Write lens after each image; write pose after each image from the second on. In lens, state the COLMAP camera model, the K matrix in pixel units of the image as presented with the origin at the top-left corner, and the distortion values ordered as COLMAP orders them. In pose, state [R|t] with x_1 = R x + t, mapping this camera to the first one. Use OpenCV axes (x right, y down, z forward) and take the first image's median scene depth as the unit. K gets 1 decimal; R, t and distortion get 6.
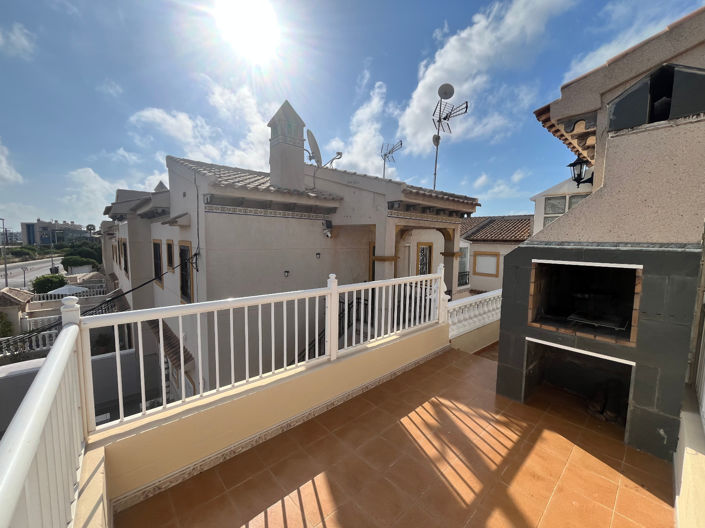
lens RADIAL K [[280.9, 0, 352.5], [0, 280.9, 264.0], [0, 0, 1]] dist [-0.013149, -0.000075]
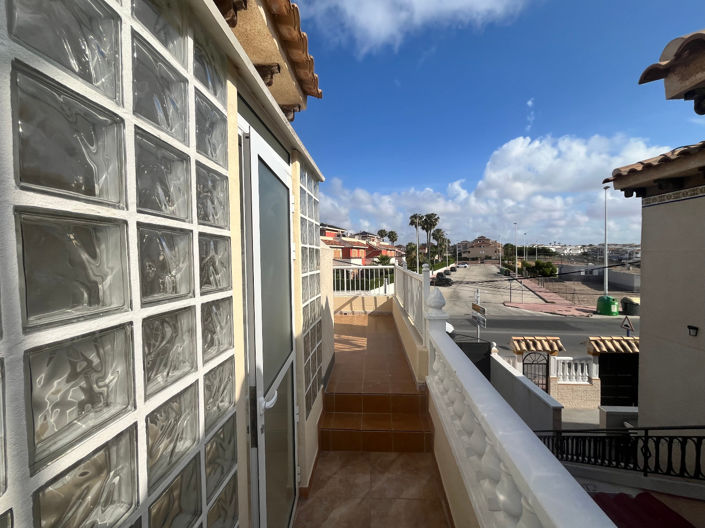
lens RADIAL K [[280.9, 0, 352.5], [0, 280.9, 264.0], [0, 0, 1]] dist [-0.013149, -0.000075]
pose [[-0.728082, 0.013001, -0.685367, 1.489484], [-0.060296, 0.994730, 0.082923, -0.081140], [0.682833, 0.101700, -0.723461, 2.195410]]
